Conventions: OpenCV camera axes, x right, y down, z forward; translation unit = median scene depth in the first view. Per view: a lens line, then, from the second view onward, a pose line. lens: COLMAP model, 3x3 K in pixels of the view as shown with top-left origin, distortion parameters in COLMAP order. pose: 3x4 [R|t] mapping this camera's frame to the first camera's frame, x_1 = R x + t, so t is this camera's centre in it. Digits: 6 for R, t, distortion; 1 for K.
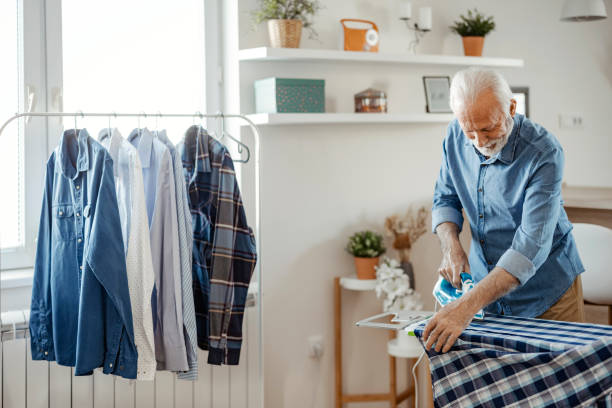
lens RADIAL K [[882.3, 0, 369.9], [0, 882.3, 121.2], [0, 0, 1]] dist [-0.016226, 0.026933]
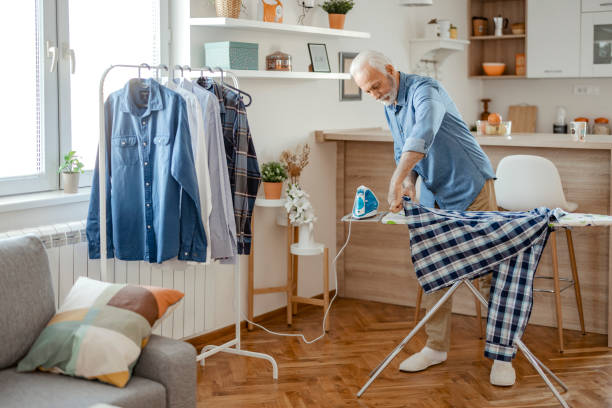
lens RADIAL K [[878.9, 0, 318.4], [0, 878.9, 133.6], [0, 0, 1]] dist [-0.016507, -0.026176]
pose [[0.931543, 0.002762, 0.363620, -0.531098], [-0.025158, 0.998065, 0.056871, 0.009949], [-0.362759, -0.062125, 0.929810, -0.282570]]
